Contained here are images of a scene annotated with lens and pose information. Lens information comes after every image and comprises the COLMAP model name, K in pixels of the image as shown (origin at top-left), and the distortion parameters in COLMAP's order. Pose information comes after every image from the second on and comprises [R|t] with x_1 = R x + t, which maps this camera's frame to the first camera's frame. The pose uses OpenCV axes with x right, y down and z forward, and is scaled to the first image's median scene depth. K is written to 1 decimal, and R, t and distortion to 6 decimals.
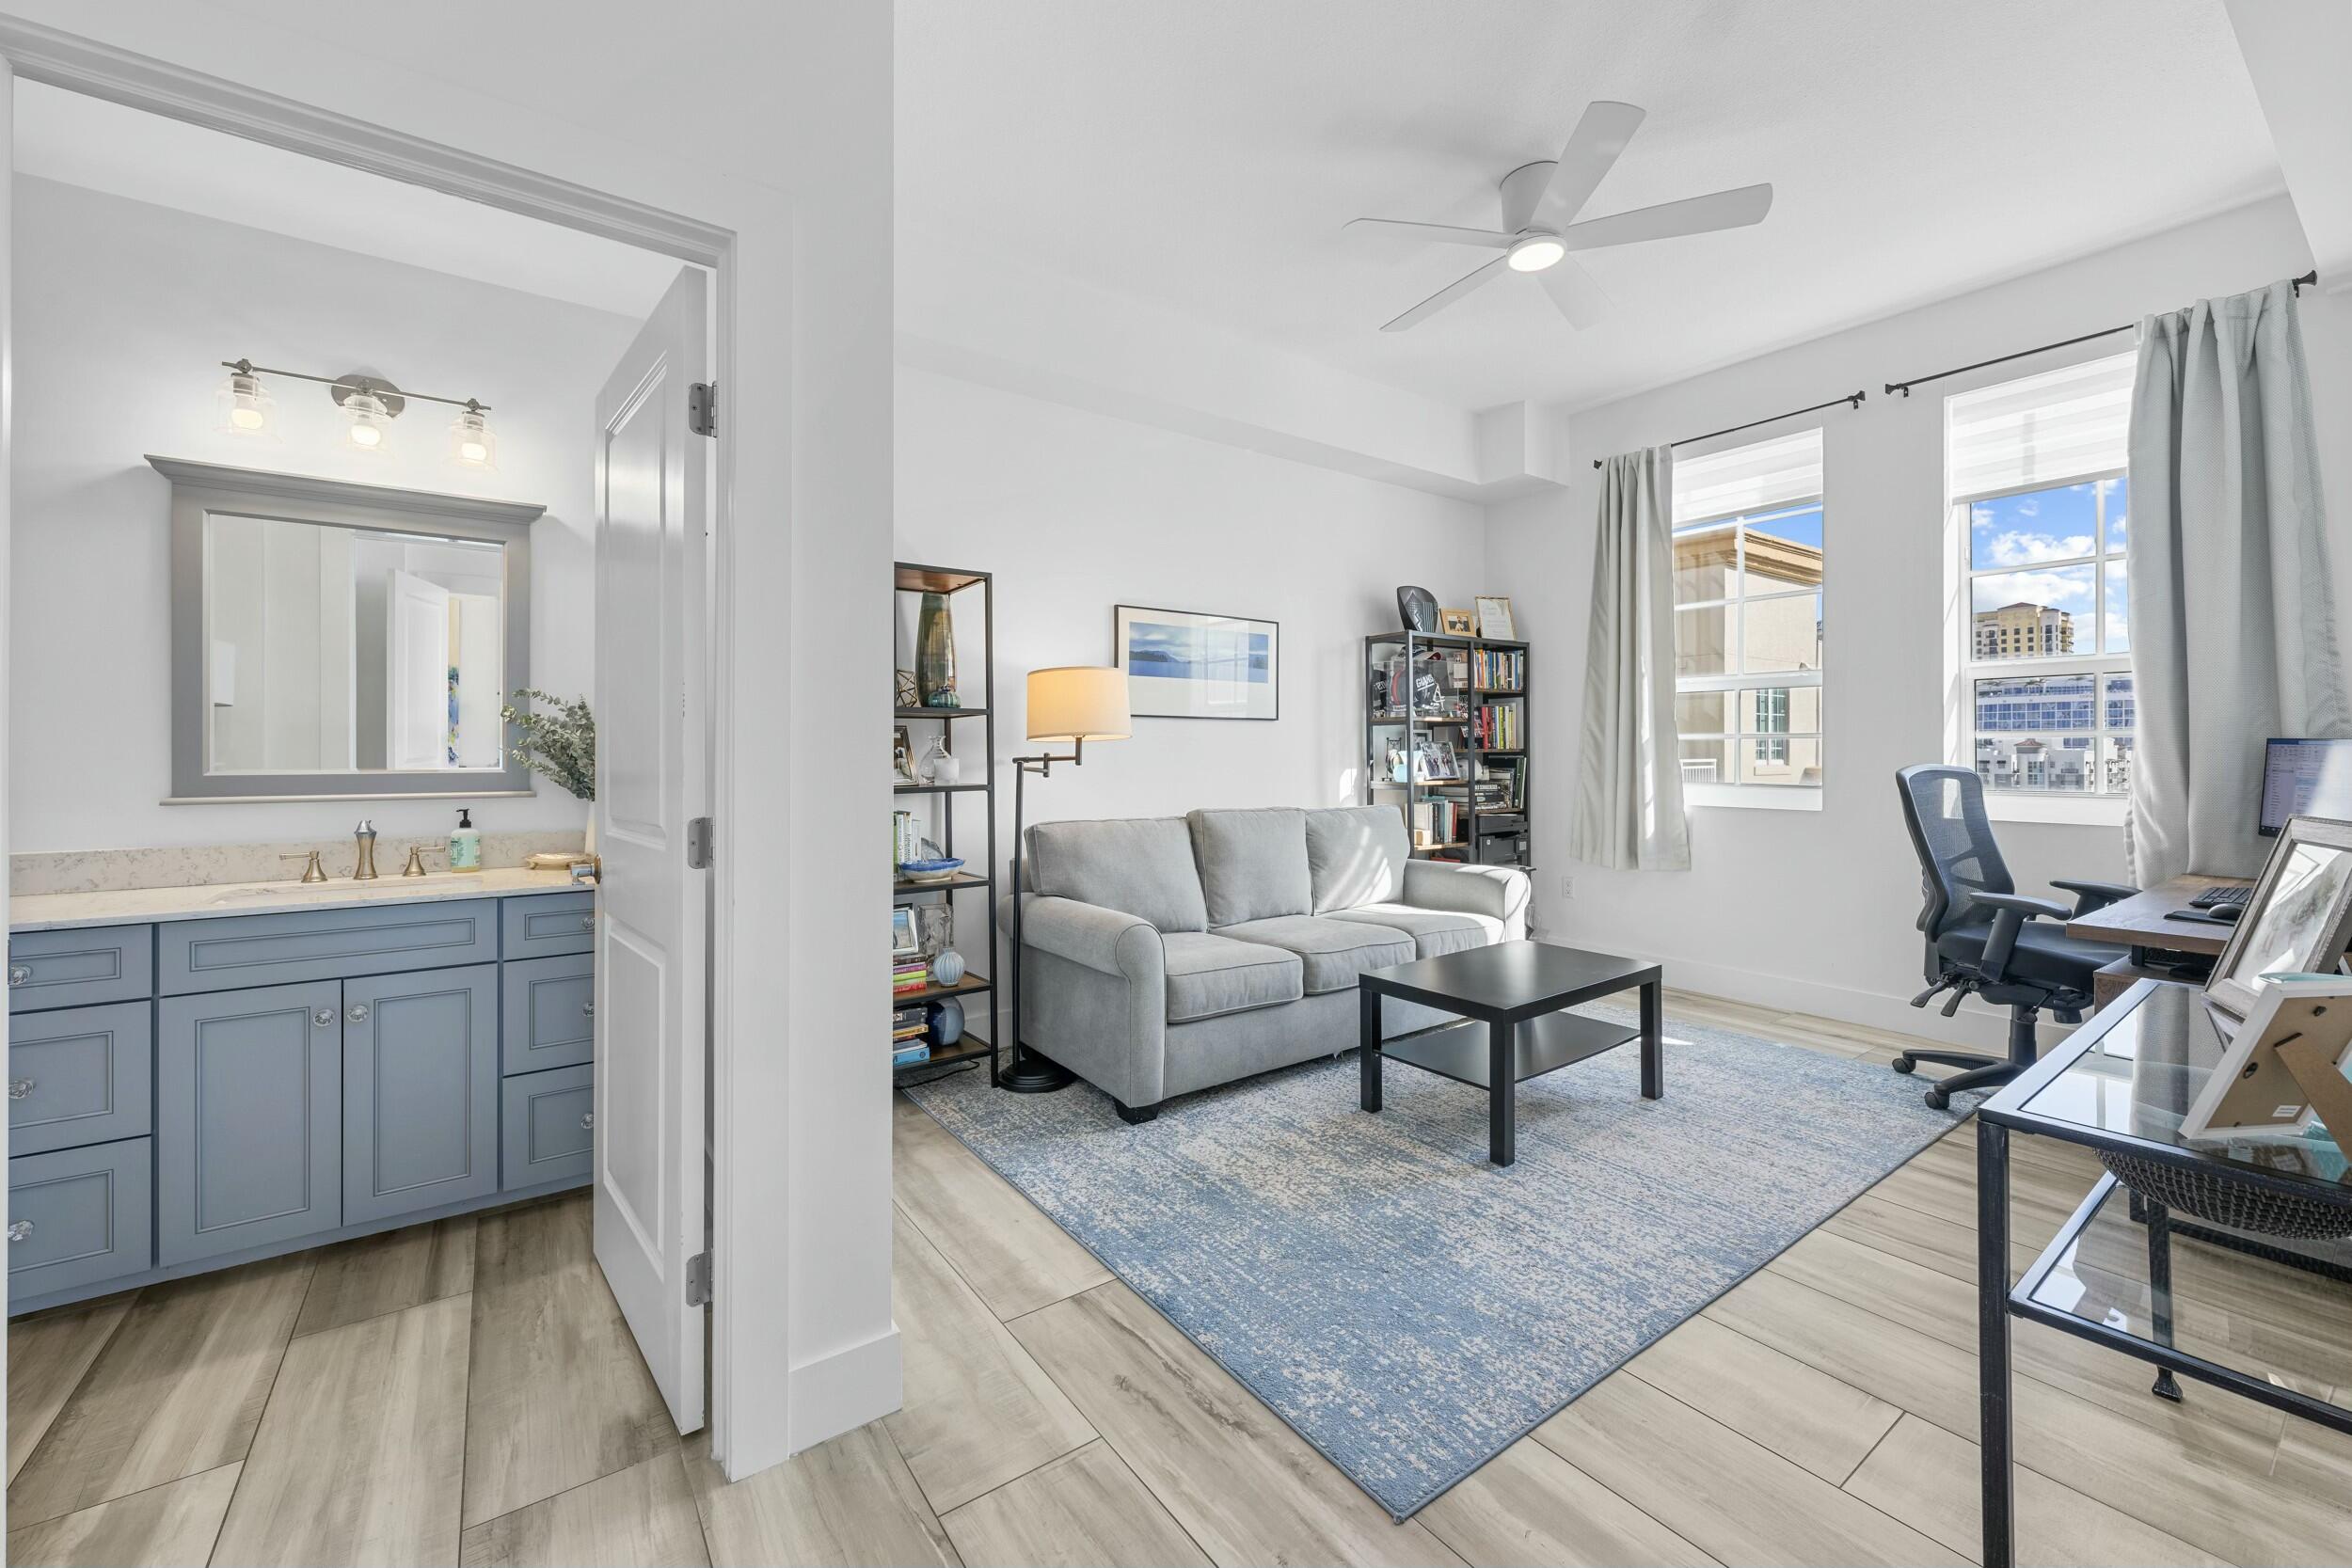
lens RADIAL K [[955.2, 0, 1174.3], [0, 955.2, 754.1], [0, 0, 1]] dist [-0.000845, -0.000268]
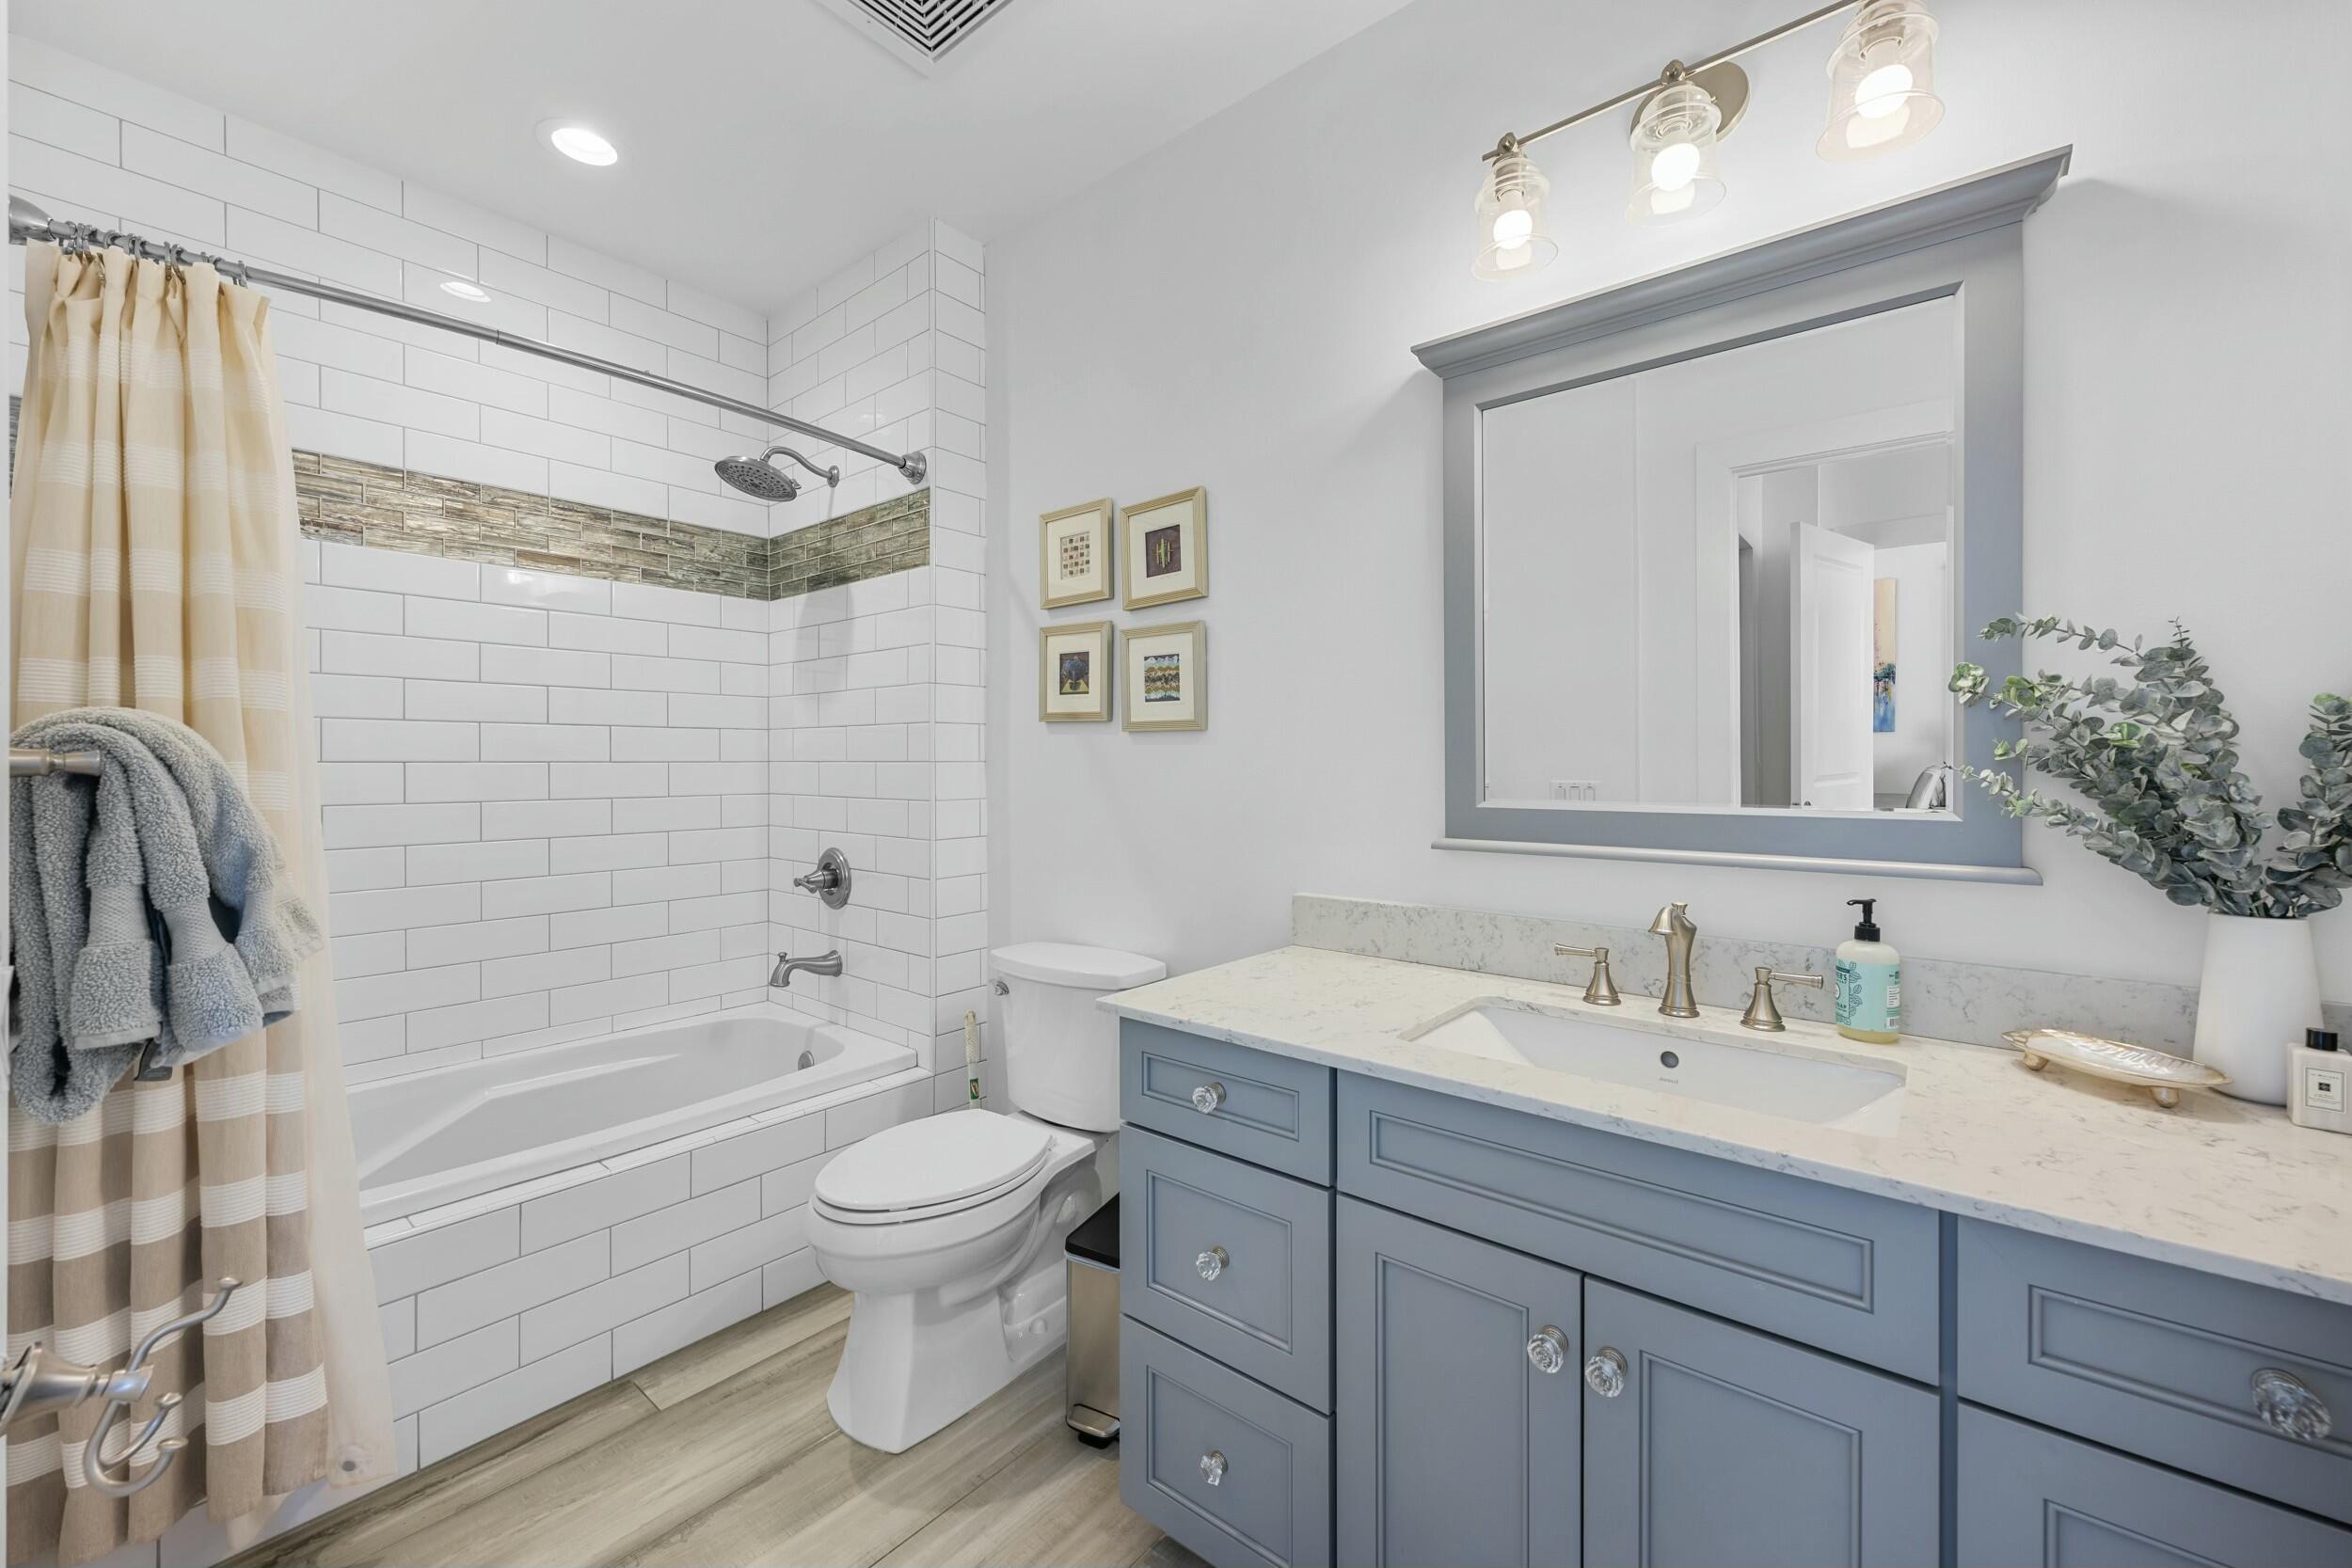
lens RADIAL K [[955.2, 0, 1170.9], [0, 955.2, 764.1], [0, 0, 1]] dist [-0.000845, -0.000268]
pose [[0.268493, -0.002388, -0.963279, -0.395571], [-0.002603, 0.999991, -0.003204, -0.004350], [0.963278, 0.003368, 0.268485, 0.561037]]
